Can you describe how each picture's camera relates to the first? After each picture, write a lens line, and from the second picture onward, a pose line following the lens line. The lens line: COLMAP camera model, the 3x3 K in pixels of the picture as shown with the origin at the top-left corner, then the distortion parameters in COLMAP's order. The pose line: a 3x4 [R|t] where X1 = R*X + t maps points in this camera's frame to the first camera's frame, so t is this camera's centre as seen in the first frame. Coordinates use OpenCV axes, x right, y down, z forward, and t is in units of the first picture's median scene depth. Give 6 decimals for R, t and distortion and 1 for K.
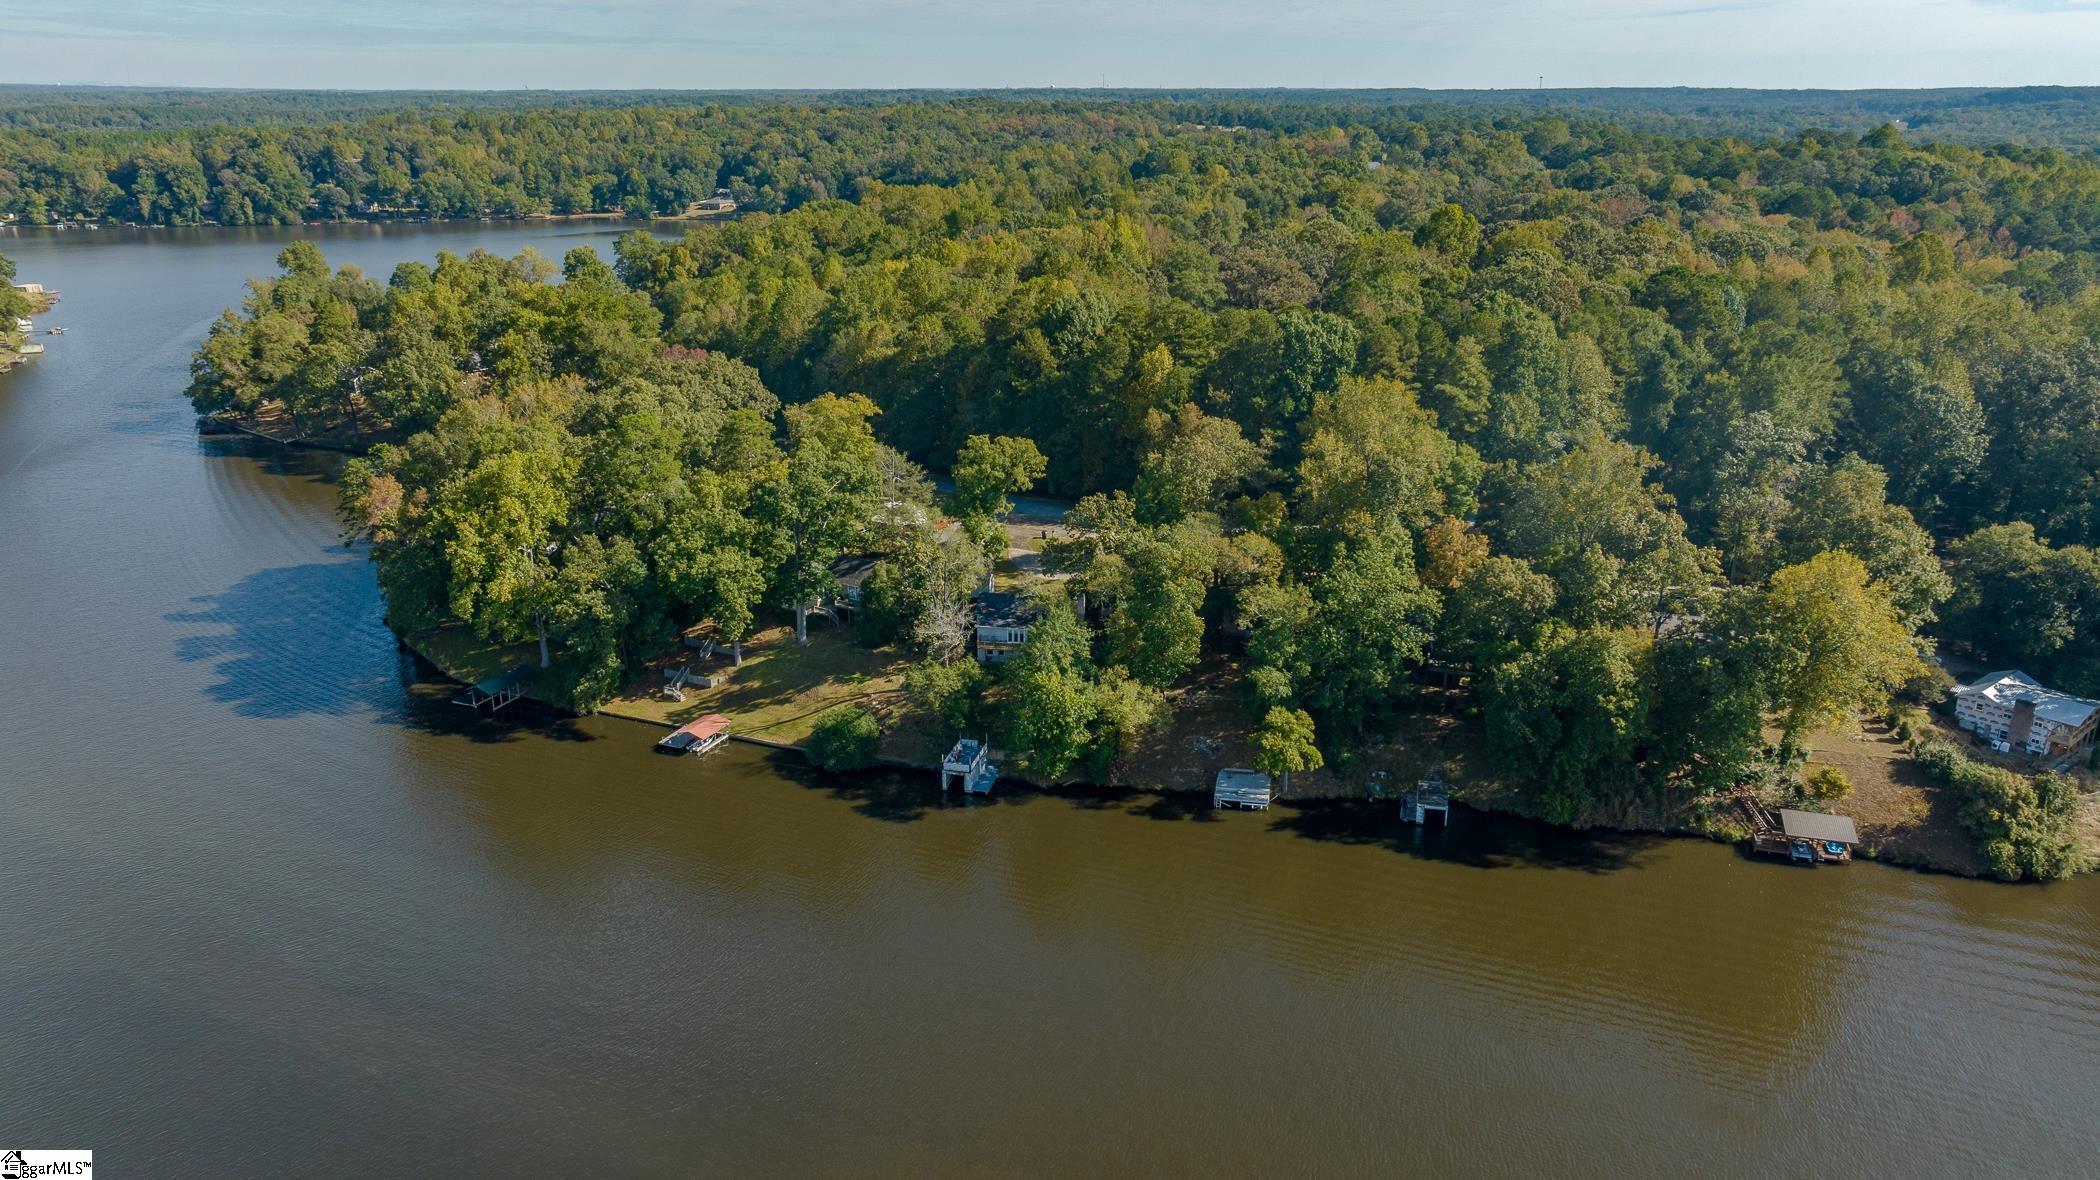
lens RADIAL K [[1452.6, 0, 1050.0], [0, 1452.6, 590.0], [0, 0, 1]] dist [0.005975, 0.000994]
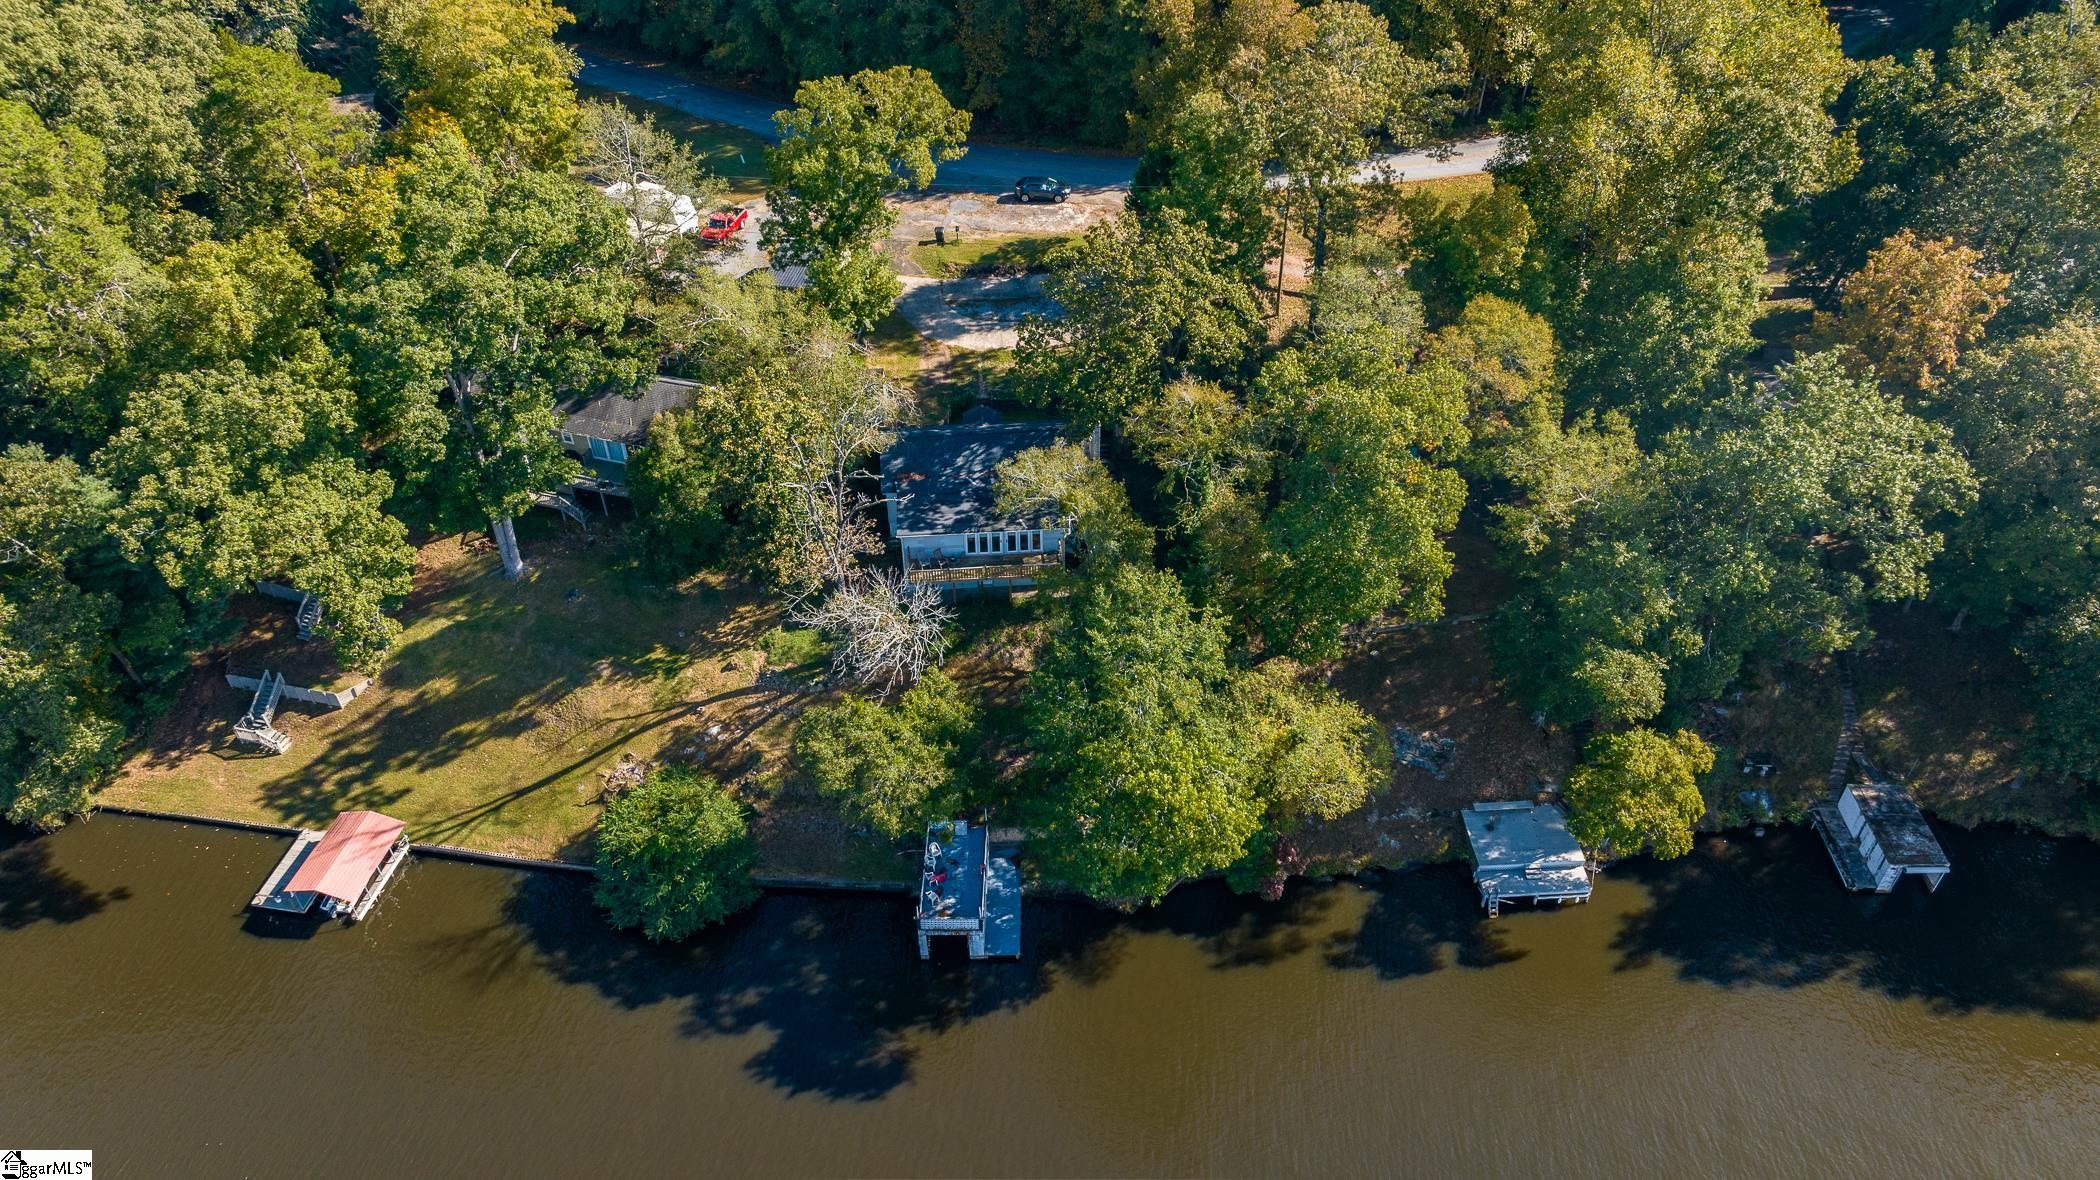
lens RADIAL K [[1452.6, 0, 1050.0], [0, 1452.6, 590.0], [0, 0, 1]] dist [0.005975, 0.000994]
pose [[0.971986, -0.159456, 0.172677, -0.090765], [0.083347, 0.920764, 0.381112, -0.139637], [-0.219766, -0.356043, 0.908260, 0.570193]]
